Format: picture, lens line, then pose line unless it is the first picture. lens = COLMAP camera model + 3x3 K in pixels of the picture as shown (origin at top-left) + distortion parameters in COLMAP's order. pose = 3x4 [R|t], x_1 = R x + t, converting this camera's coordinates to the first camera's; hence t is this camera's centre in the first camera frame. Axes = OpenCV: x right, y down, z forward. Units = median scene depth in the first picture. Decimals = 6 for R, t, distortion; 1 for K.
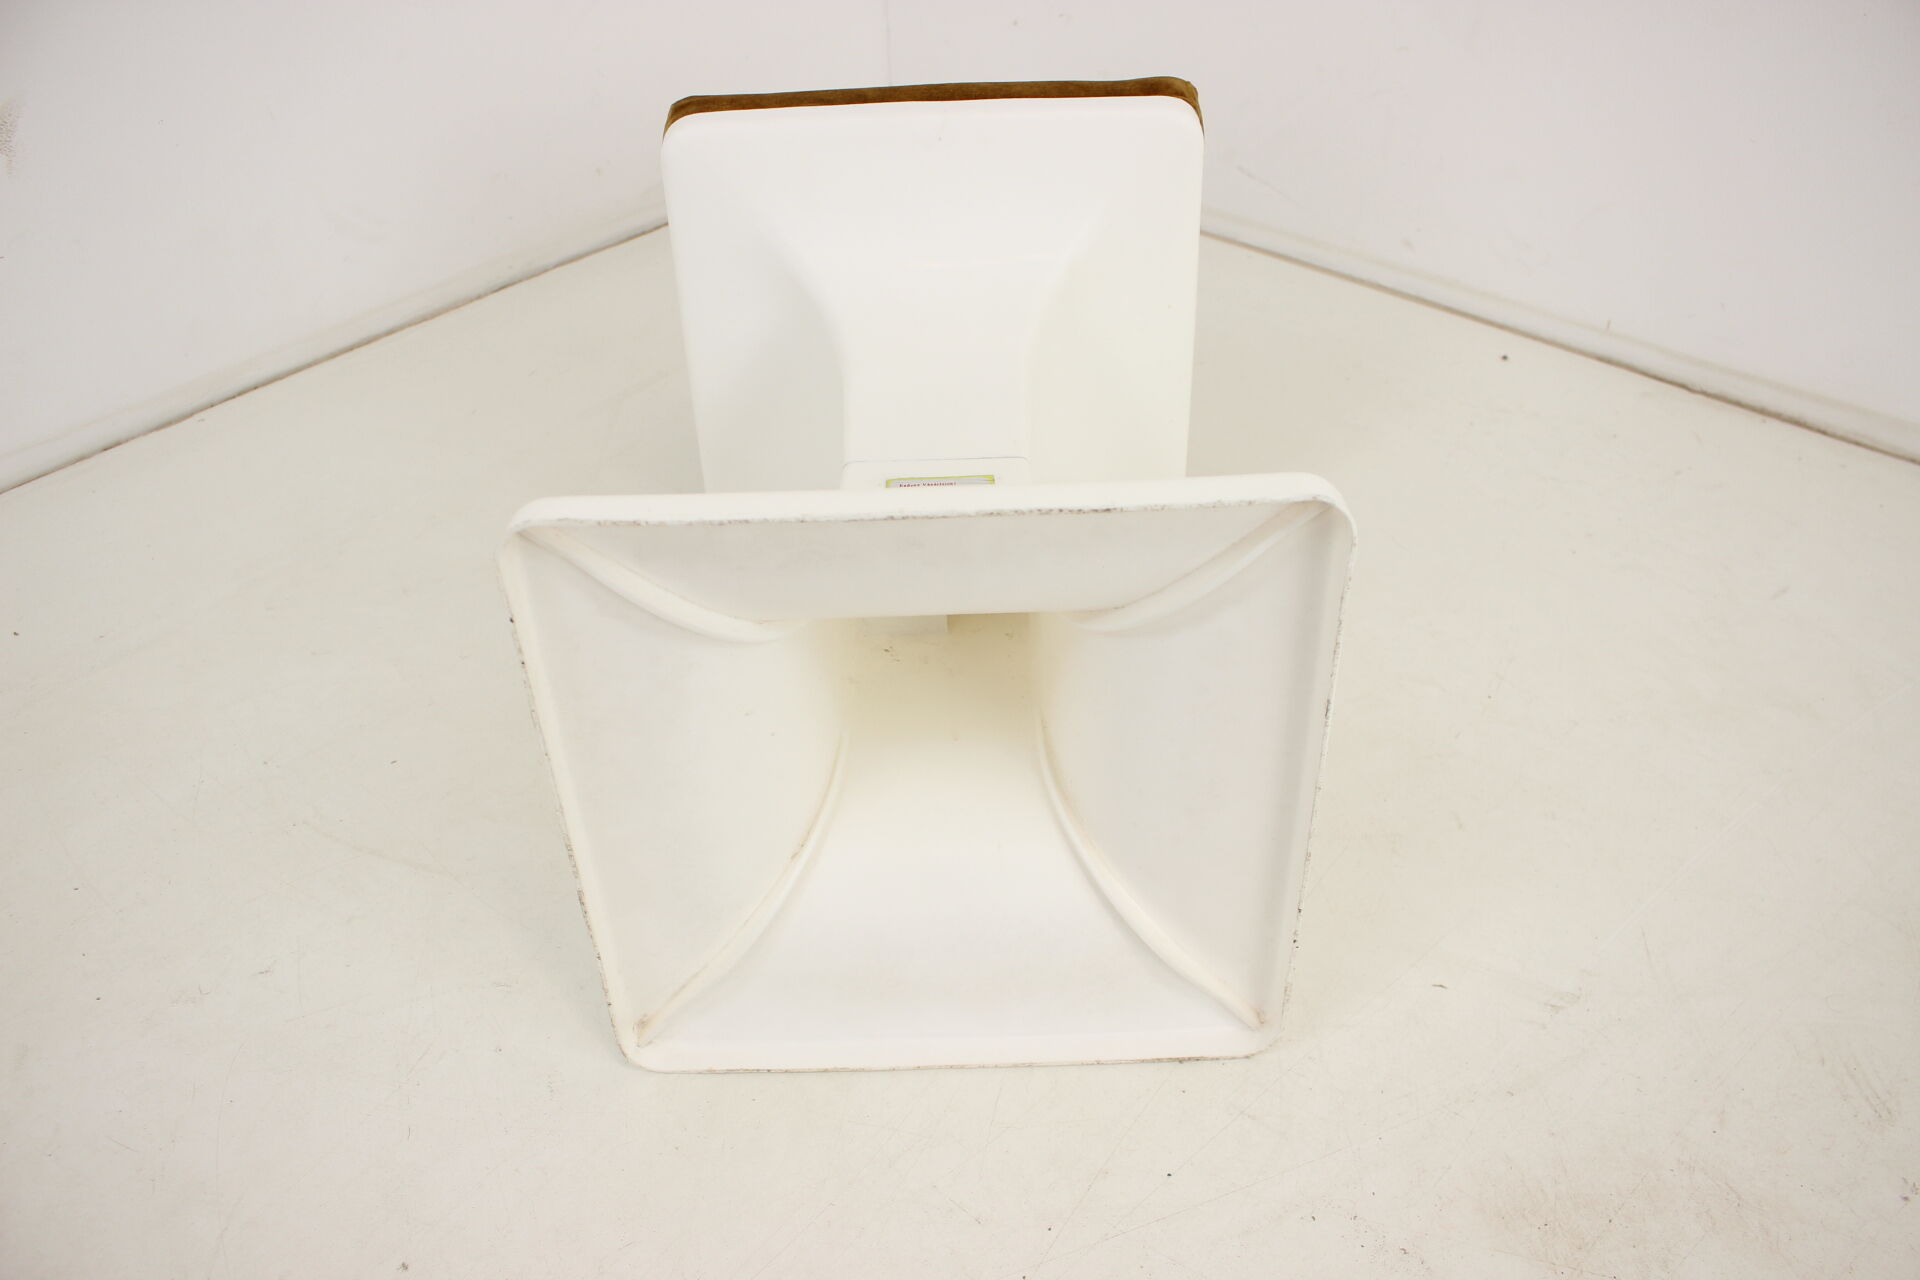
lens RADIAL K [[1607.0, 0, 956.7], [0, 1607.0, 643.8], [0, 0, 1]] dist [-0.107844, 0.043836]
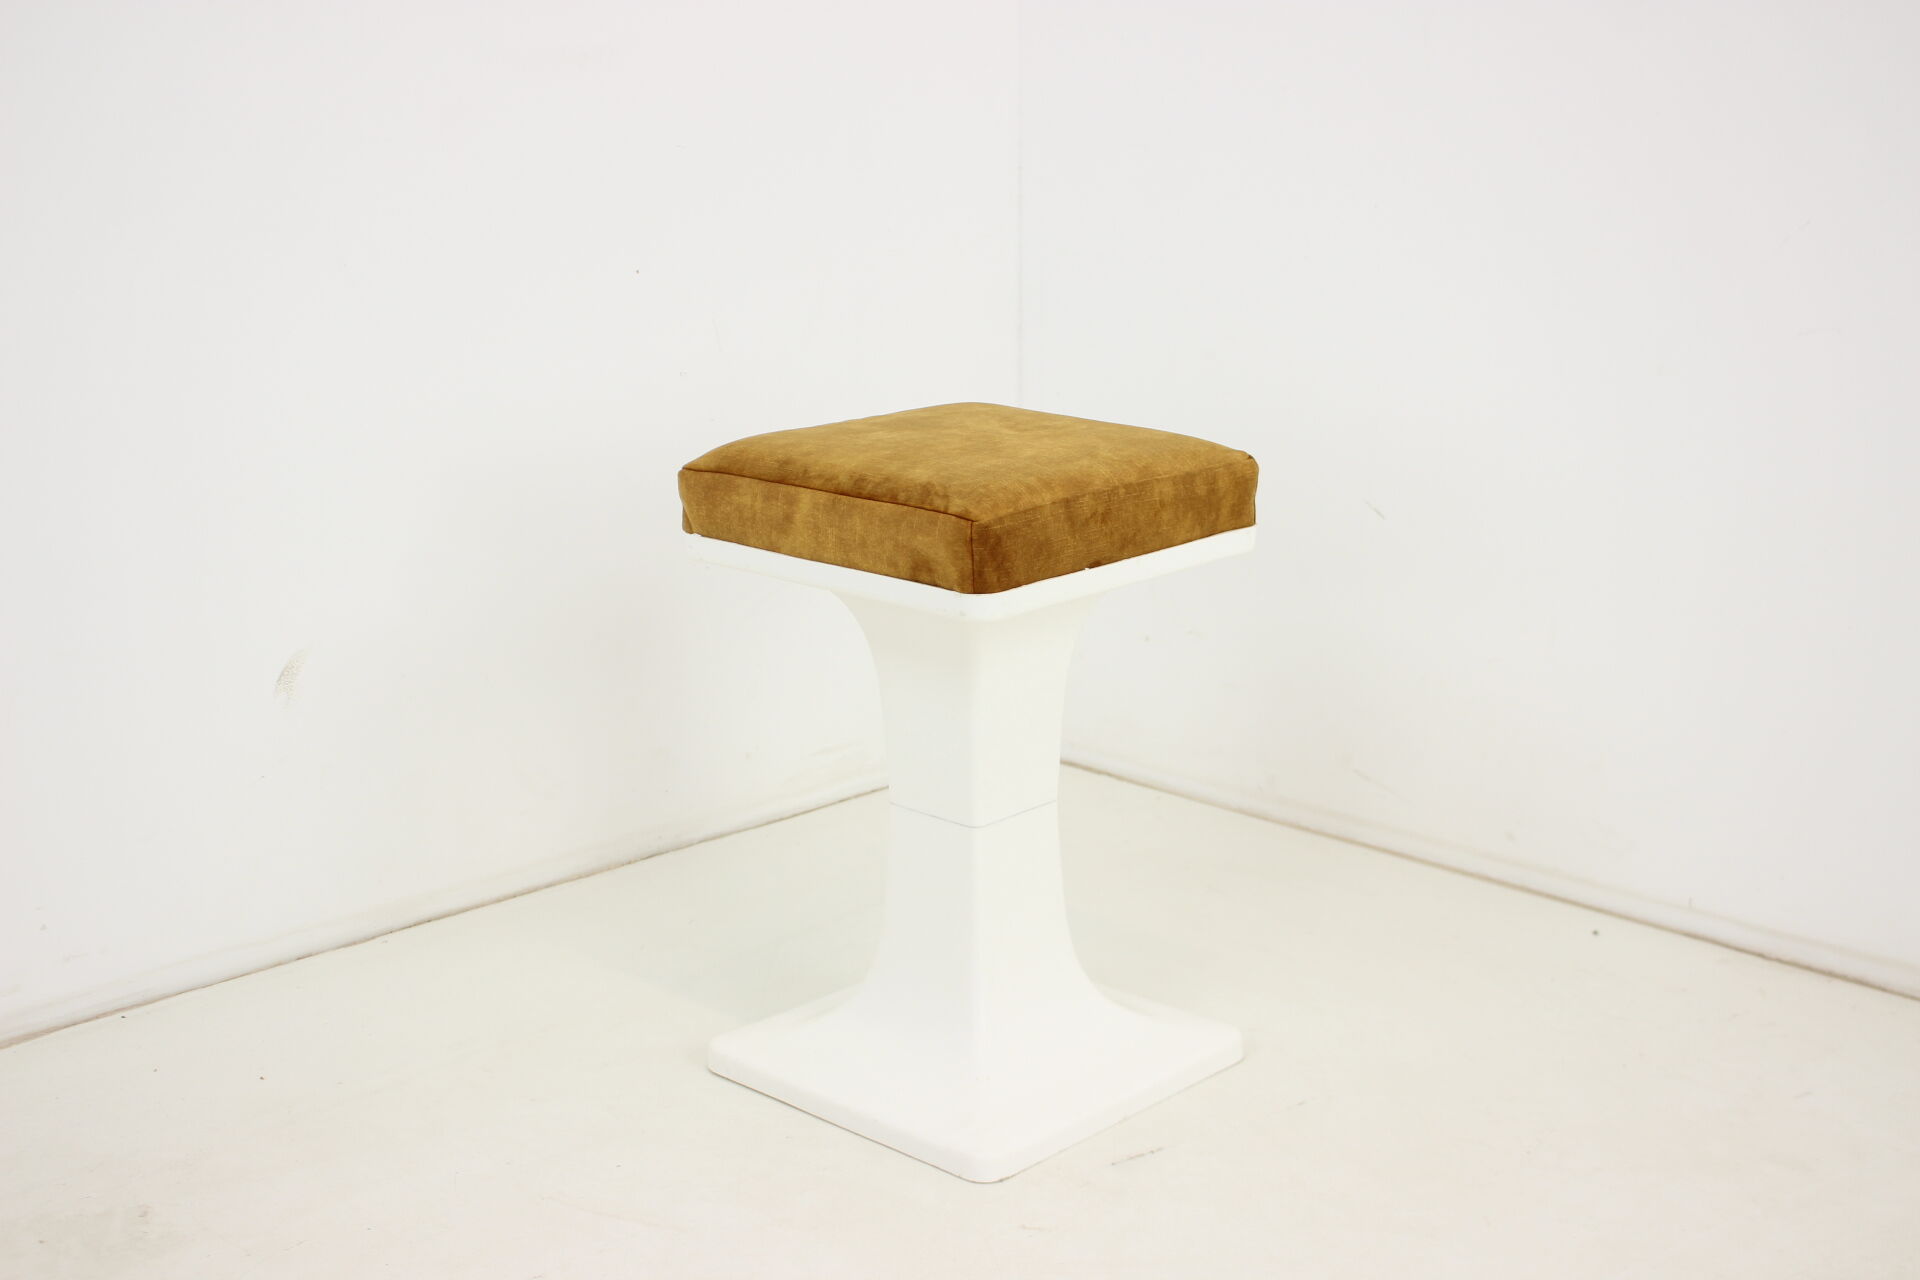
lens RADIAL K [[2473.6, 0, 965.3], [0, 2473.6, 645.3], [0, 0, 1]] dist [-0.036308, 0.000000]
pose [[0.998427, 0.029650, -0.047585, -0.006226], [-0.045639, 0.922781, -0.382612, 0.302064], [0.032566, 0.384182, 0.922683, -0.638318]]
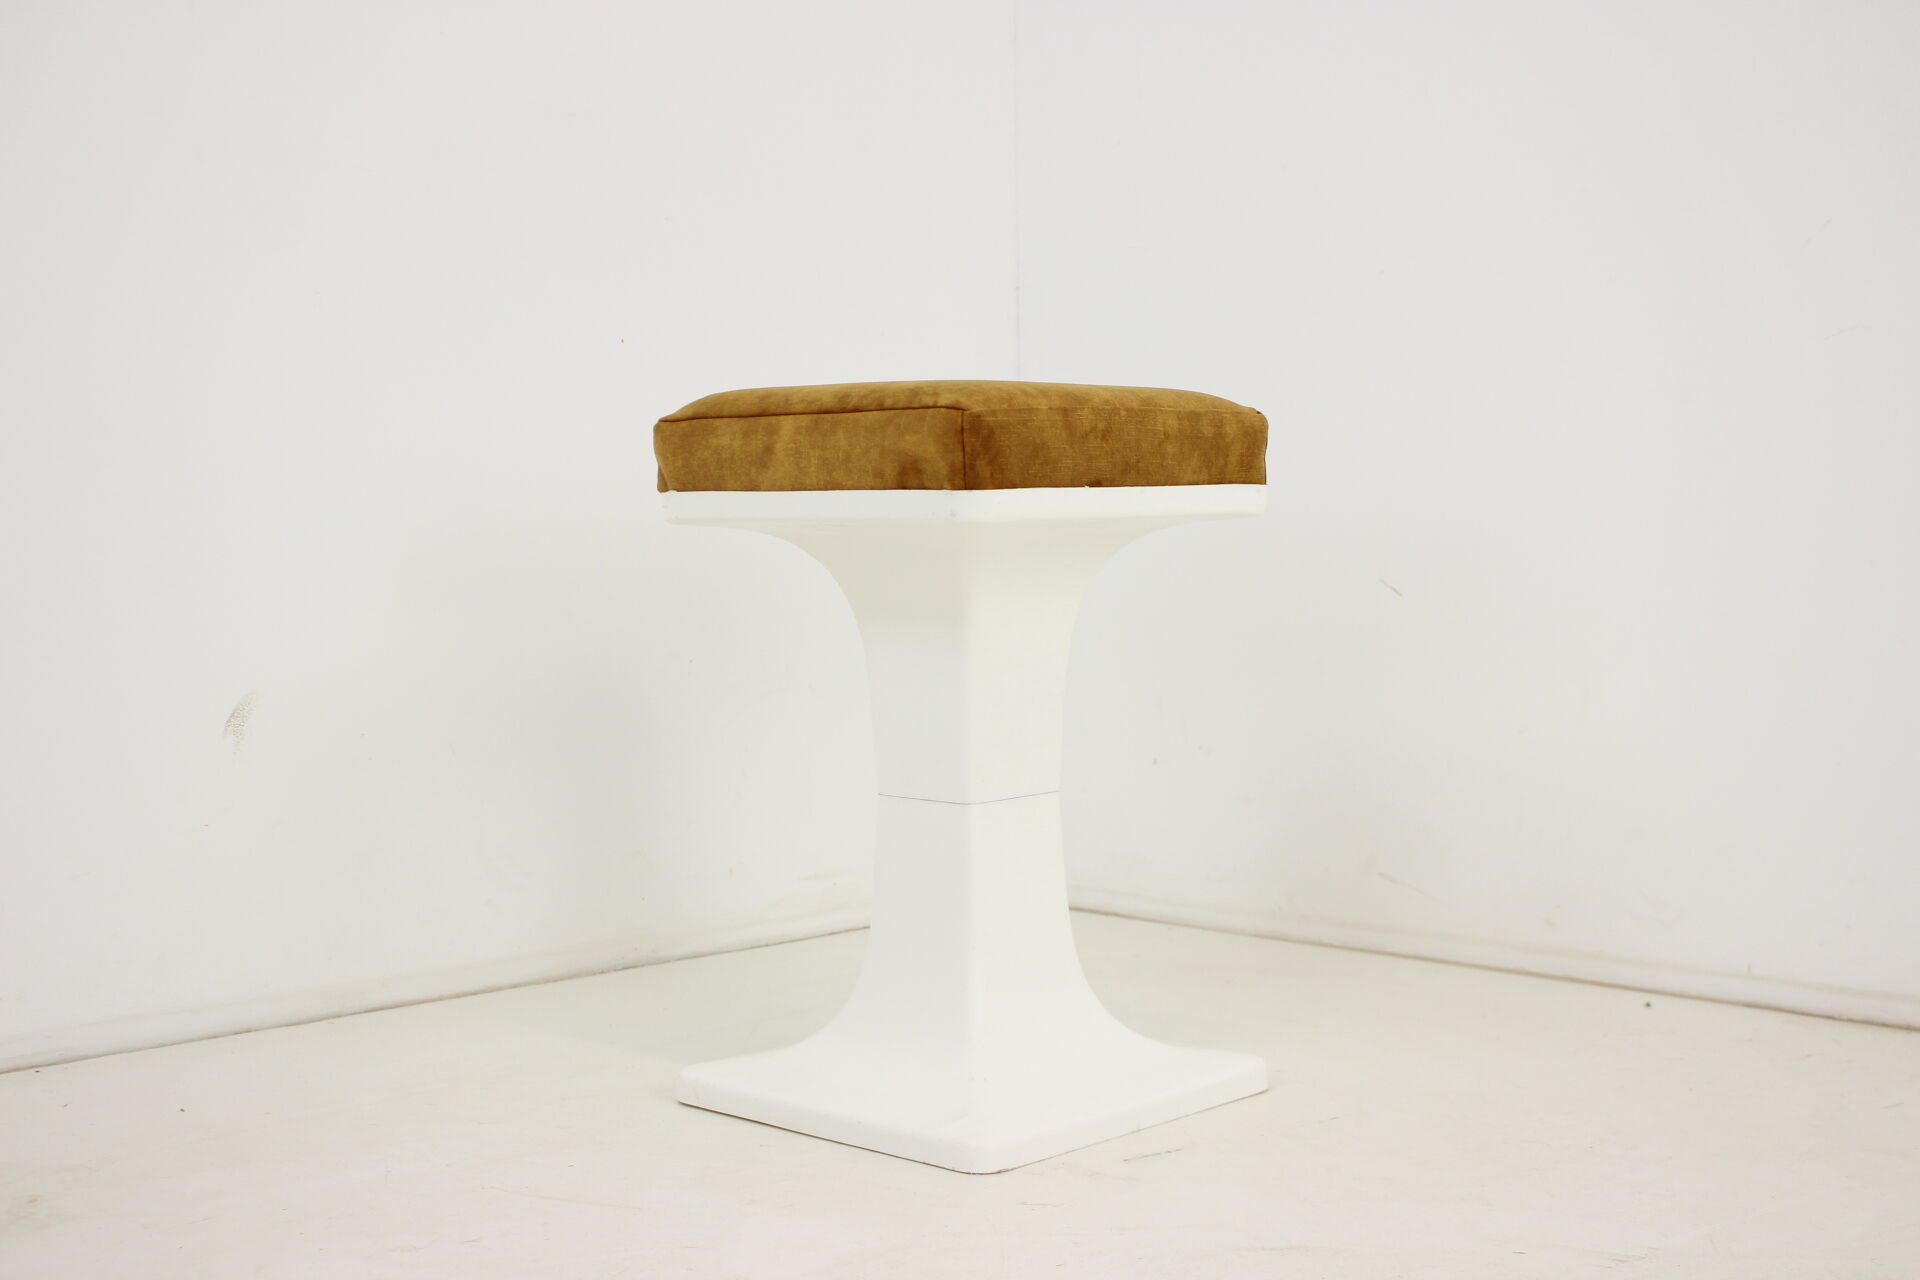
lens RADIAL K [[2473.6, 0, 965.6], [0, 2473.6, 639.3], [0, 0, 1]] dist [-0.036308, 0.000000]
pose [[0.998341, 0.016286, -0.055234, 0.003333], [-0.043936, 0.835457, -0.547797, 0.494083], [0.037225, 0.549314, 0.834786, -0.426995]]
